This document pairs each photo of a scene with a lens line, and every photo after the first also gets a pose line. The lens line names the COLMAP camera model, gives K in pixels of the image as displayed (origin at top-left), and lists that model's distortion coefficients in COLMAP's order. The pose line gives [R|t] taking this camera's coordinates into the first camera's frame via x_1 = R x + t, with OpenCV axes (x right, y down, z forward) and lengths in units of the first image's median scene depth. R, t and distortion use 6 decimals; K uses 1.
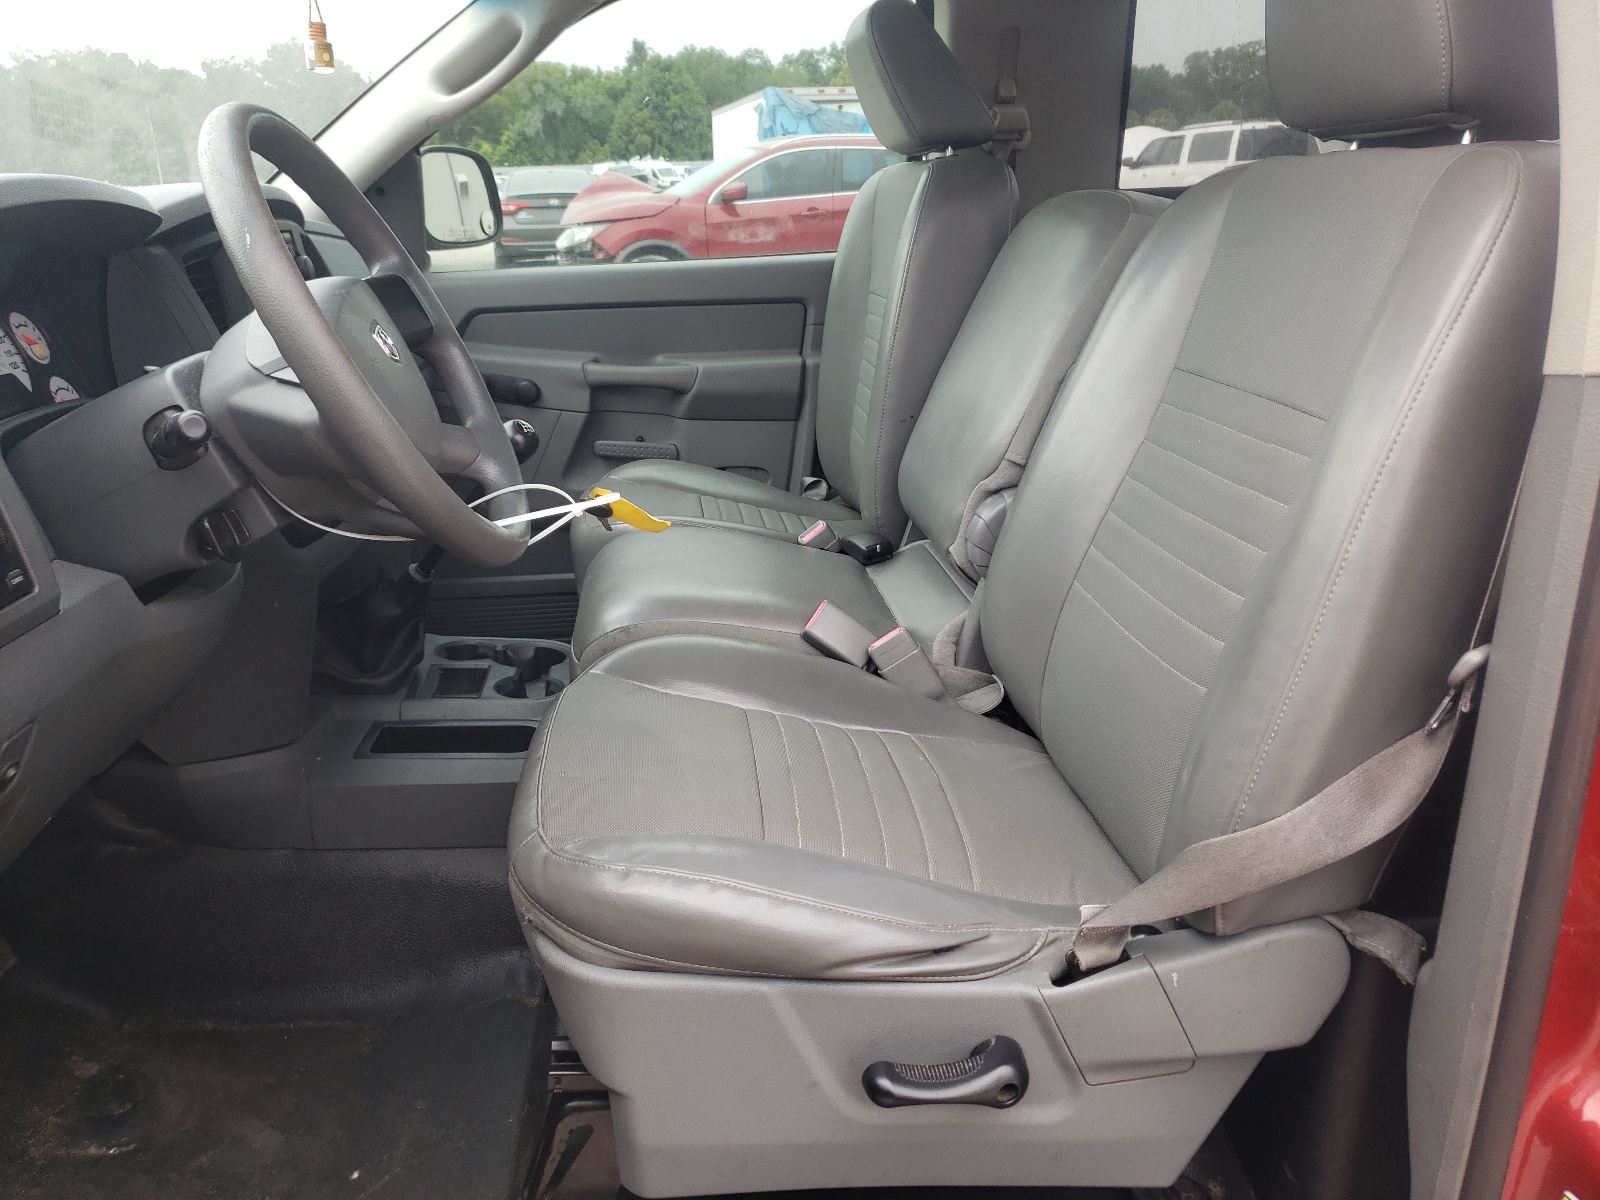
lens RADIAL K [[1166.0, 0, 800.0], [0, 1166.0, 600.0], [0, 0, 1]] dist [0.003411, -0.007536]
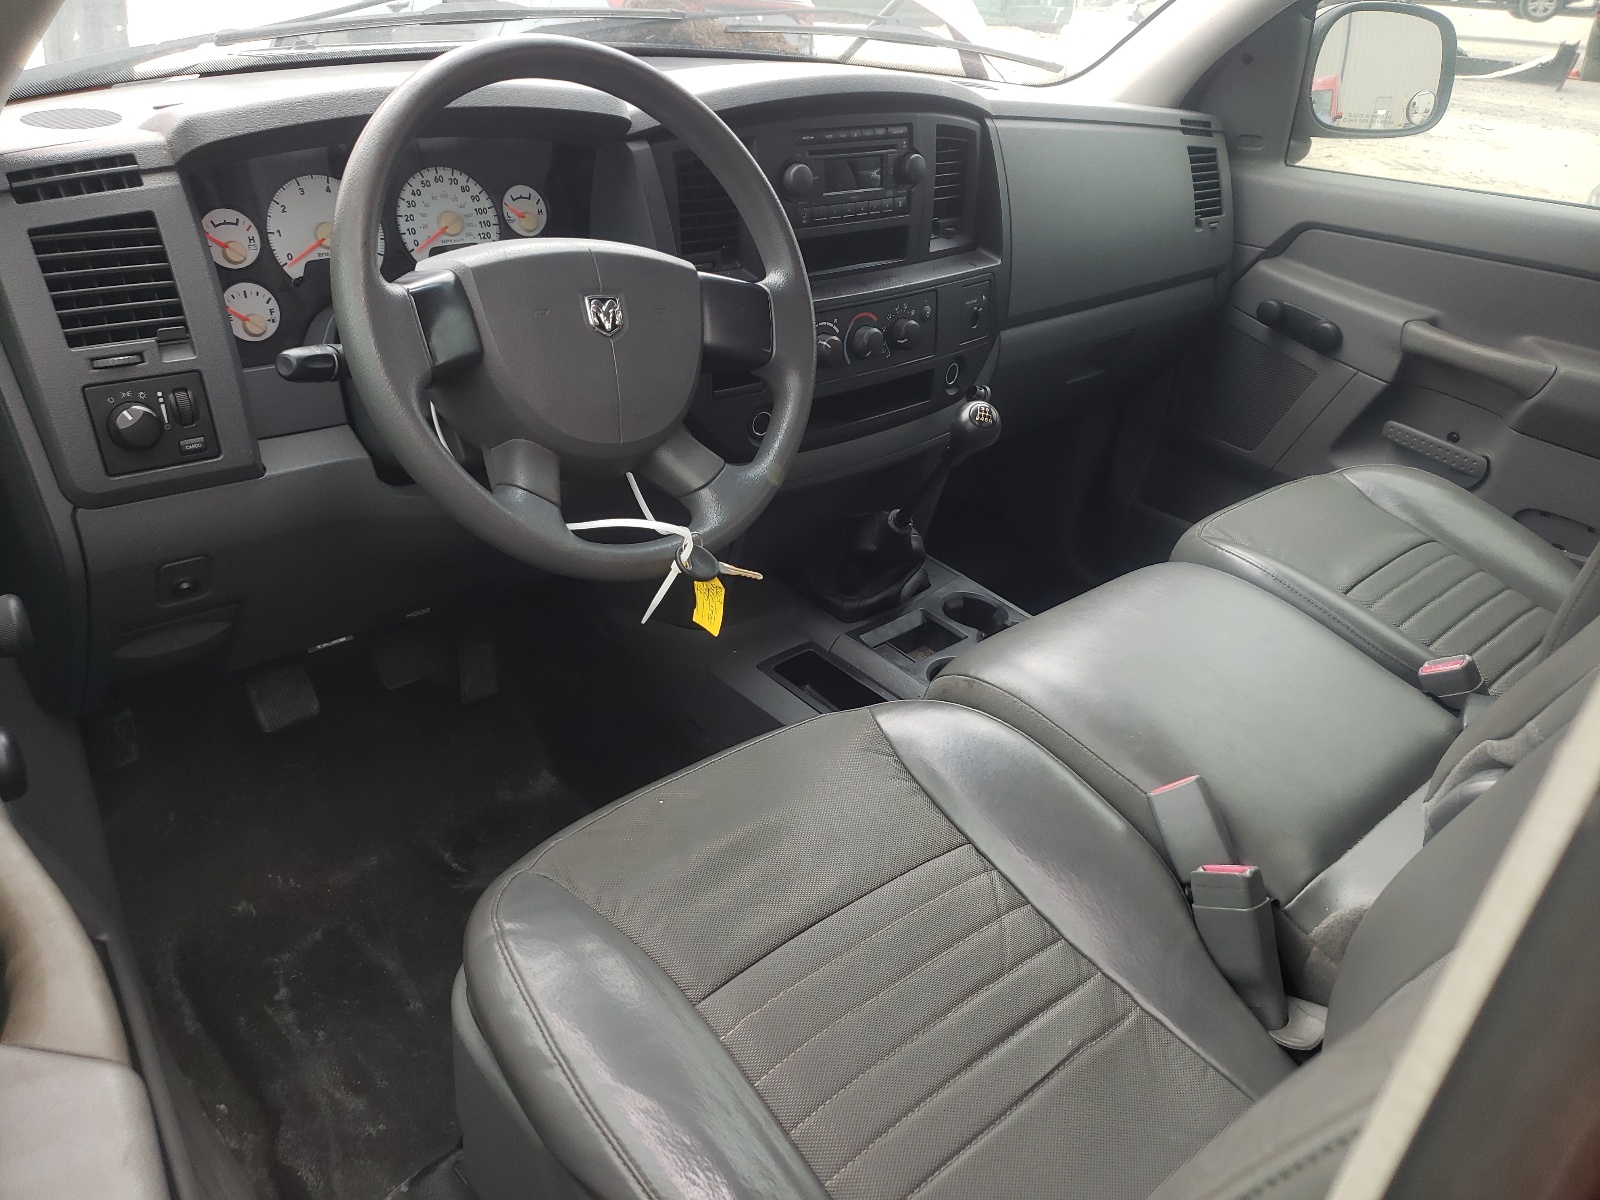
lens RADIAL K [[1166.0, 0, 800.0], [0, 1166.0, 600.0], [0, 0, 1]] dist [0.003411, -0.007536]
pose [[0.589069, 0.429621, -0.684415, 0.178703], [-0.323196, 0.901528, 0.287735, -0.128983], [0.740636, 0.051704, 0.669914, 0.207009]]
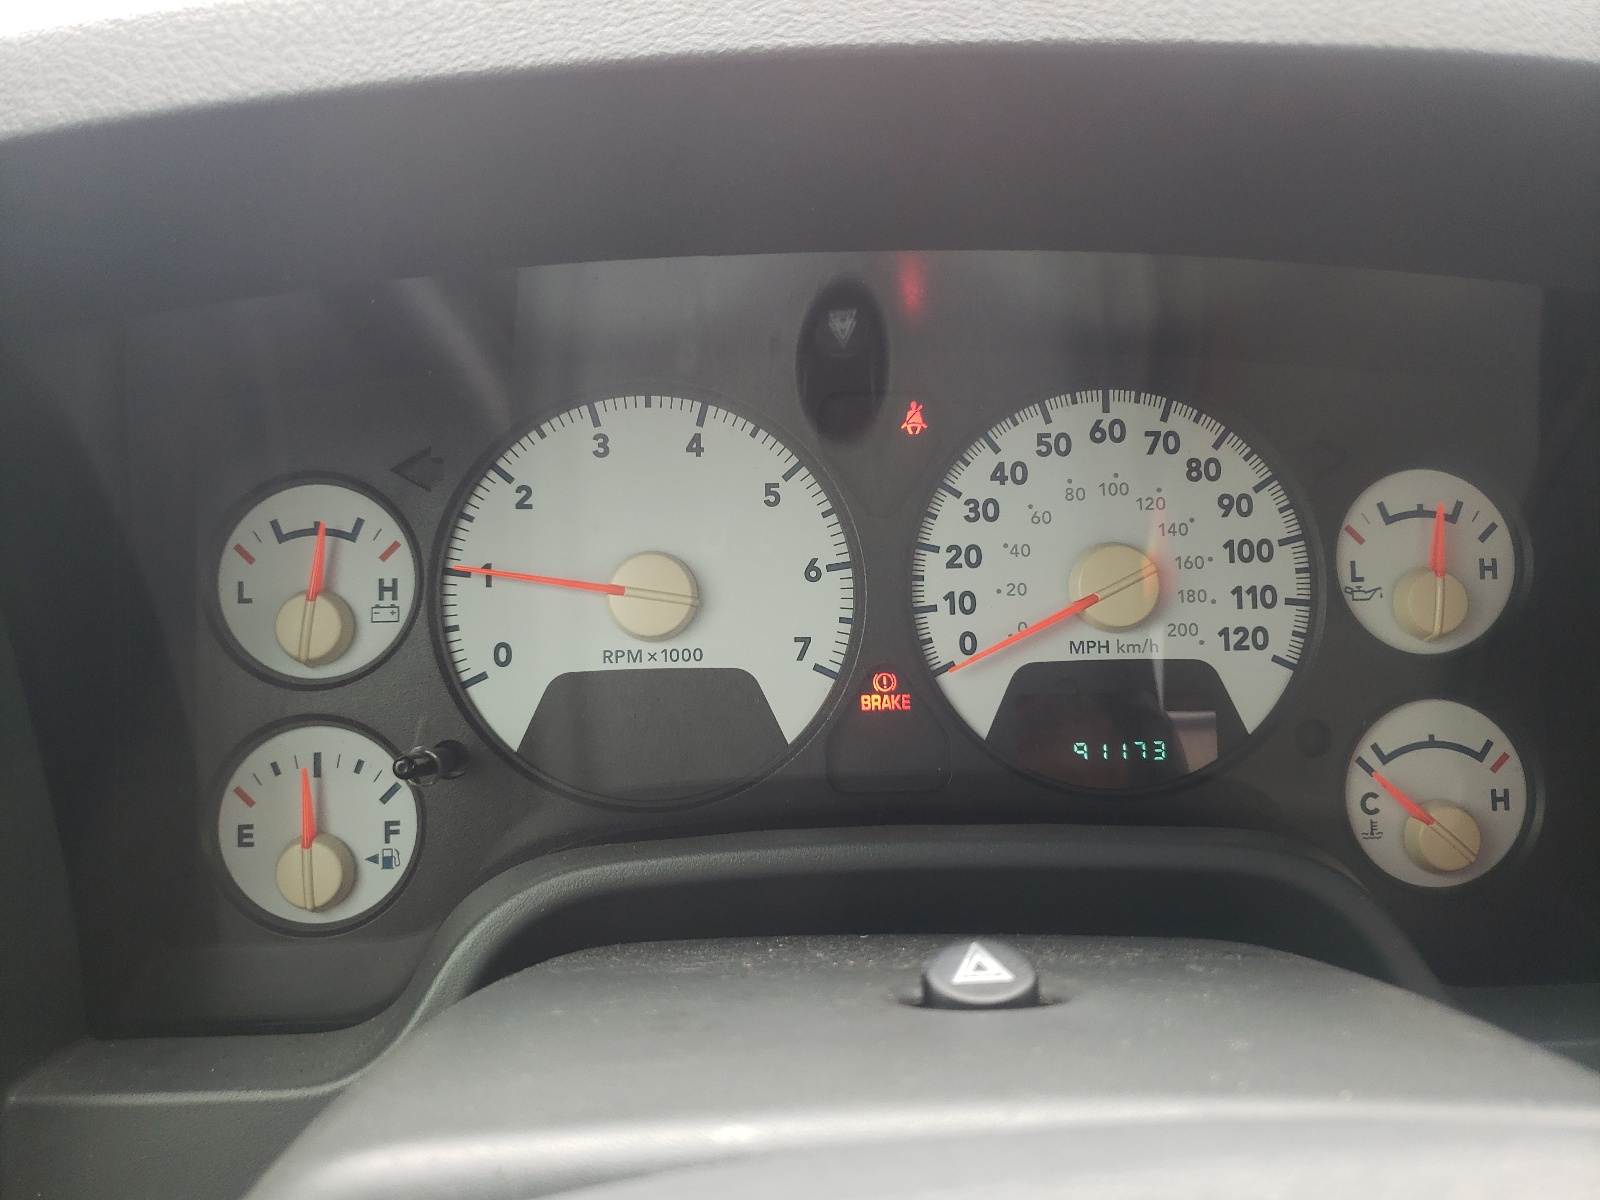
lens RADIAL K [[1166.0, 0, 800.0], [0, 1166.0, 600.0], [0, 0, 1]] dist [0.003411, -0.007536]
pose [[-0.085322, 0.282664, -0.955417, -0.161788], [-0.311118, 0.903407, 0.295060, -0.110725], [0.946534, 0.322423, 0.010861, 0.374059]]
